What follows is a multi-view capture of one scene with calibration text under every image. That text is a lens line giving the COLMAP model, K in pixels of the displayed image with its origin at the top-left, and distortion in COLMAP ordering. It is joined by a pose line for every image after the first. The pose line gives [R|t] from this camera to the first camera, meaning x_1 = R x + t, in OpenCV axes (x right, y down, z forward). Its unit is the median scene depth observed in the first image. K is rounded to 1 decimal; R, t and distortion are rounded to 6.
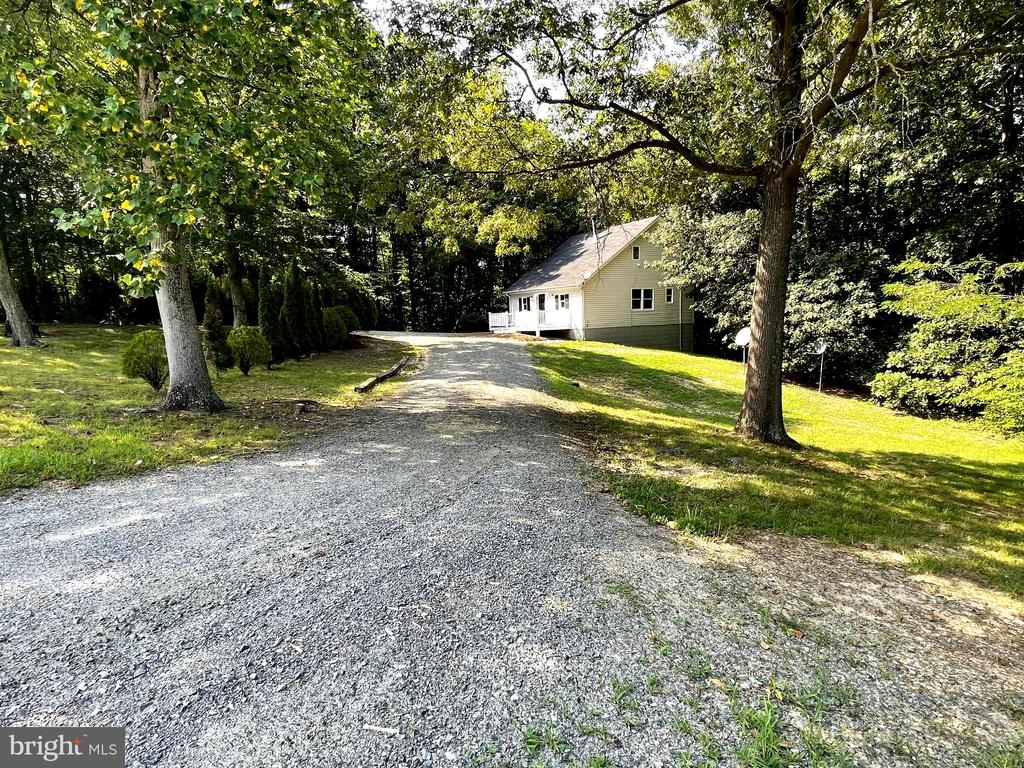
lens RADIAL K [[538.6, 0, 513.8], [0, 538.6, 397.5], [0, 0, 1]] dist [-0.034762, -0.000574]
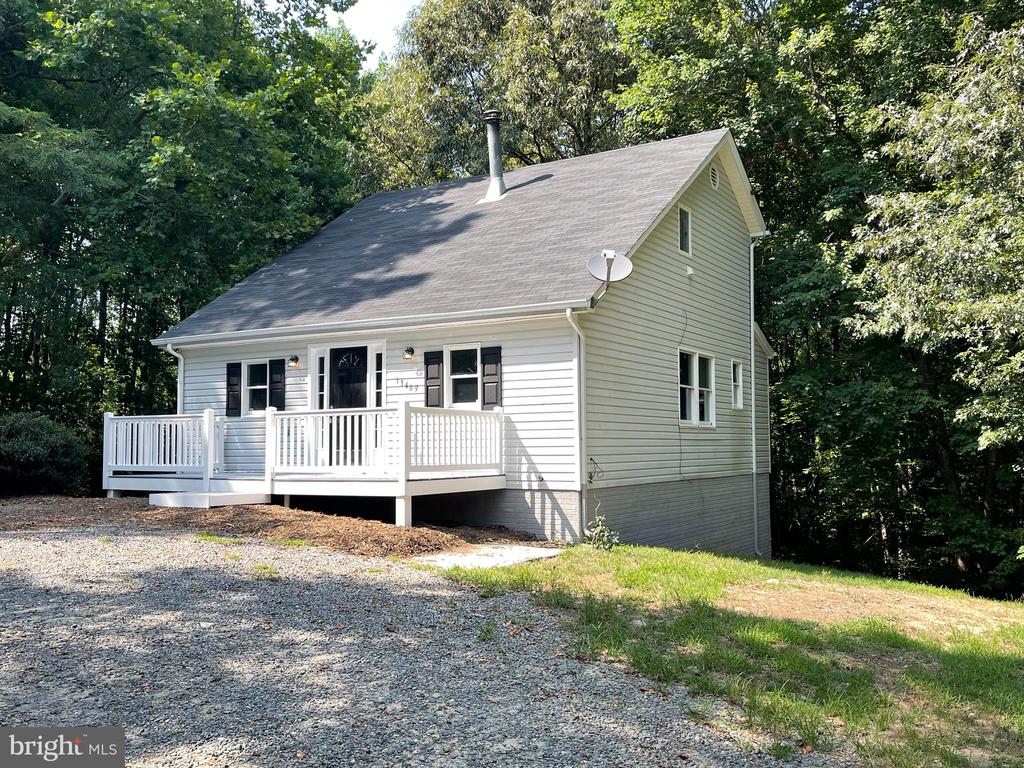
lens RADIAL K [[908.7, 0, 512.0], [0, 908.7, 384.0], [0, 0, 1]] dist [-0.004653, 0.006808]
pose [[0.869773, 0.064235, 0.489253, -0.088421], [0.043927, 0.977476, -0.206426, -0.086396], [-0.491493, 0.201035, 0.847360, 0.619074]]
